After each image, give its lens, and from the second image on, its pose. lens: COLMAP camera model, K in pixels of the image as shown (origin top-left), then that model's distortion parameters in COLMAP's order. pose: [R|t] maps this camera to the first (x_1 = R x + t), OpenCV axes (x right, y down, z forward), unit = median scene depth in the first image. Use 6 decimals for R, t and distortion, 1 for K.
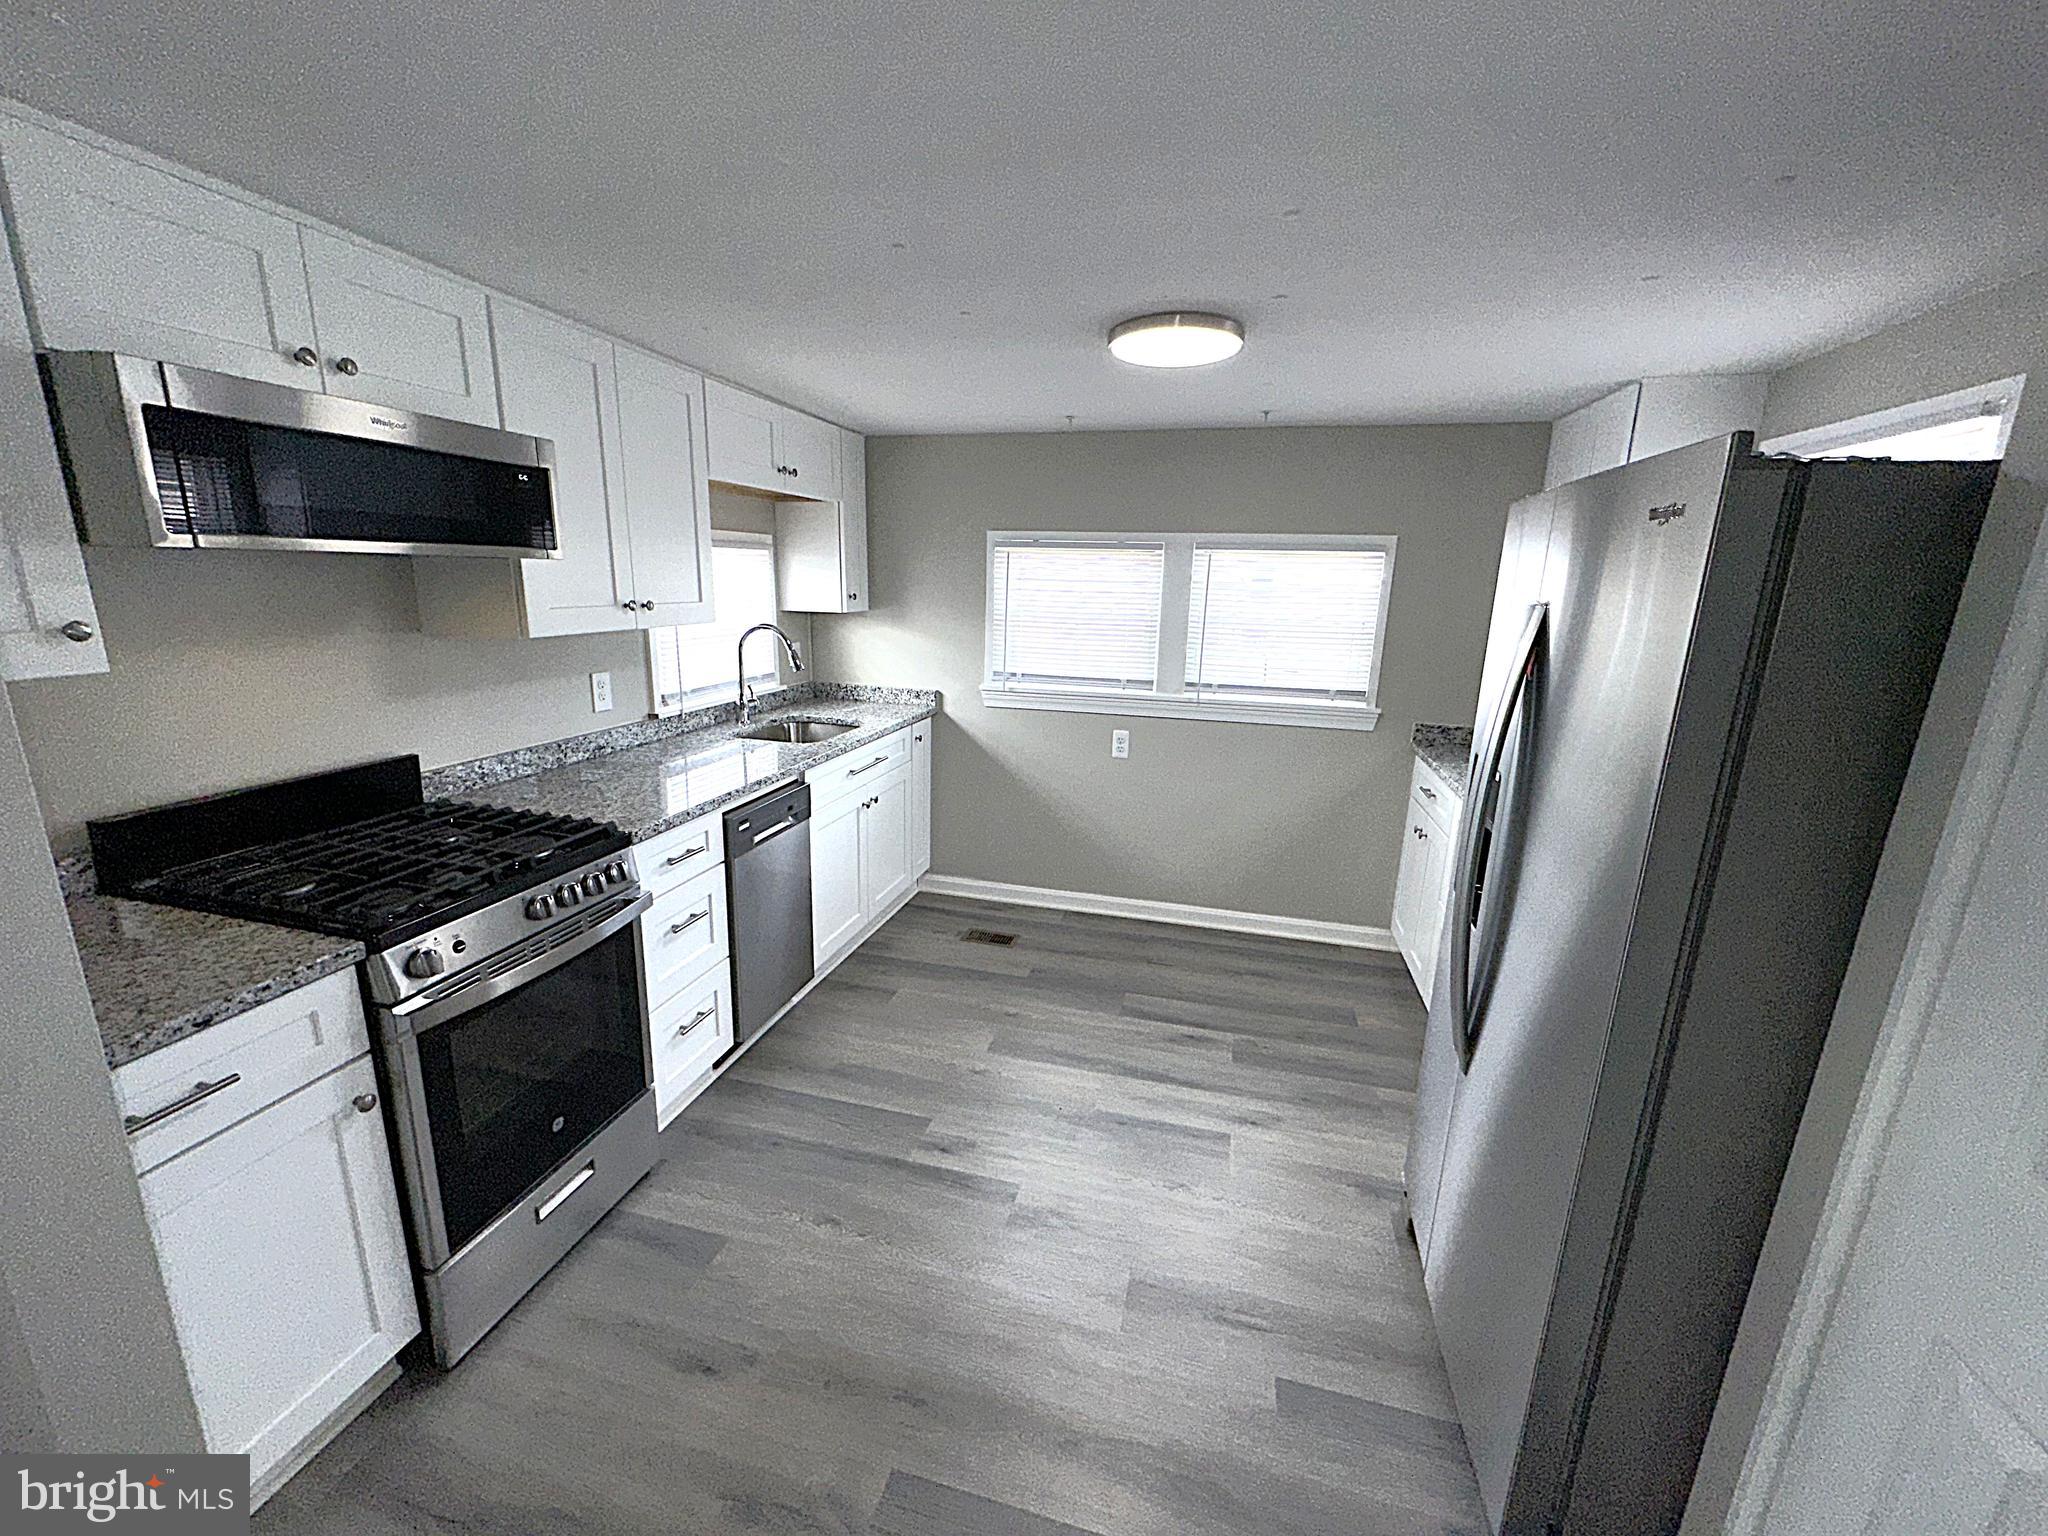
lens RADIAL K [[816.0, 0, 1027.1], [0, 816.0, 770.0], [0, 0, 1]] dist [-0.000830, 0.000433]
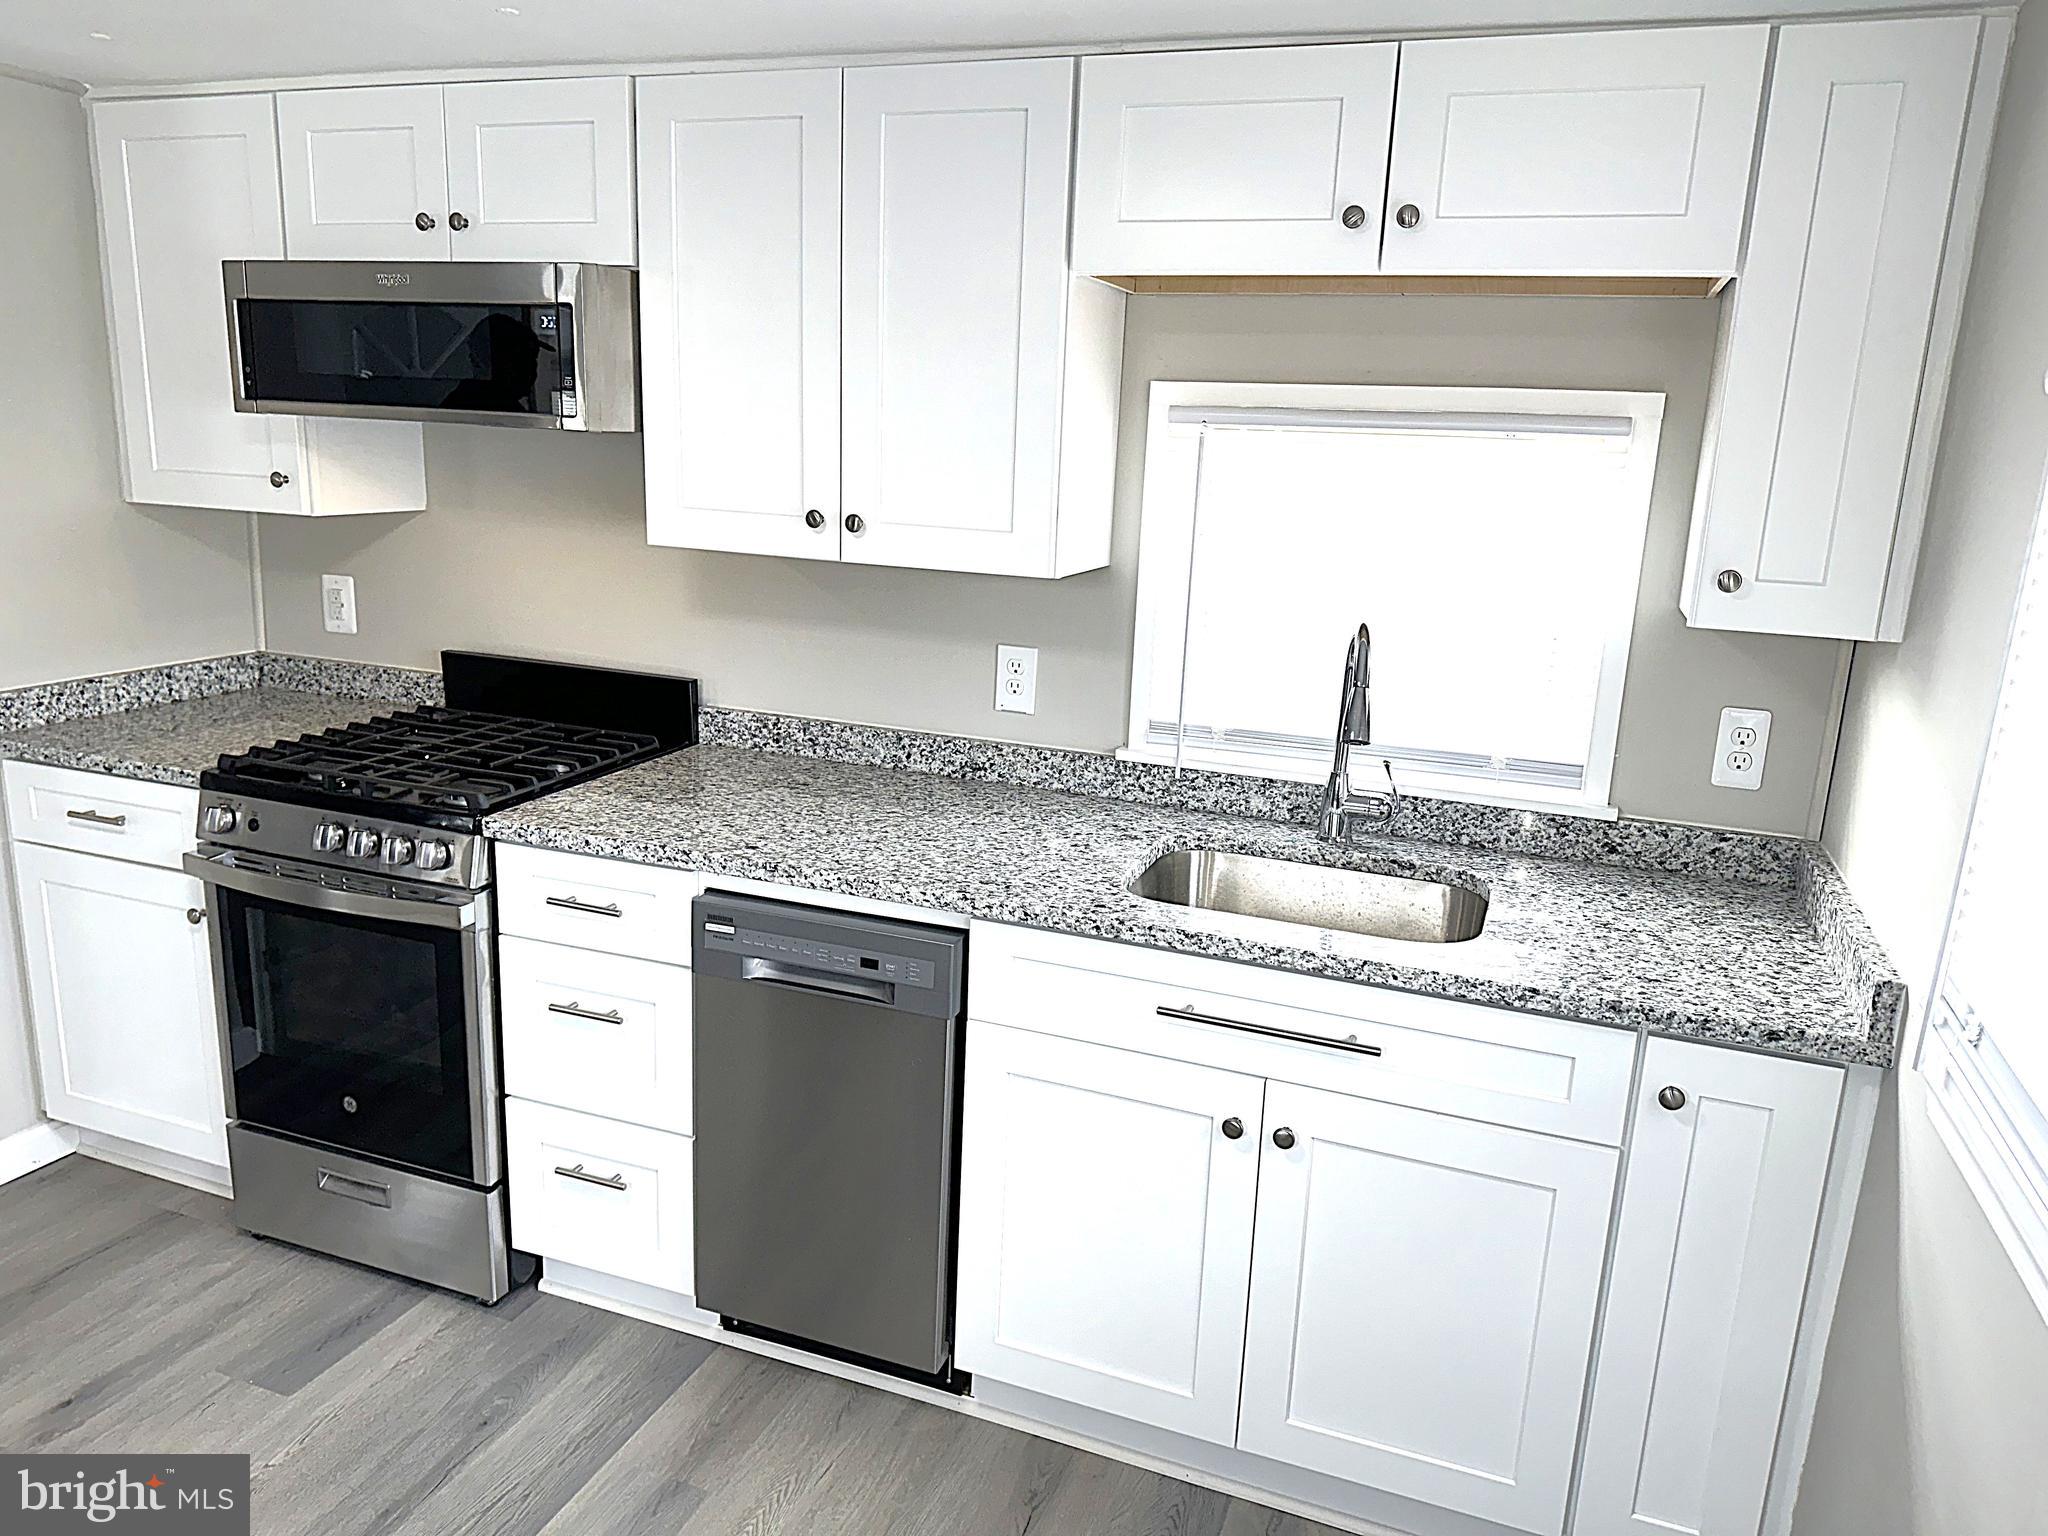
lens RADIAL K [[1435.6, 0, 1025.2], [0, 1435.6, 772.8], [0, 0, 1]] dist [0.052396, -0.059673]
pose [[-0.093085, 0.198855, -0.975598, 0.480359], [-0.279349, 0.935280, 0.217290, -0.257382], [0.955667, 0.292759, -0.031510, 1.067410]]
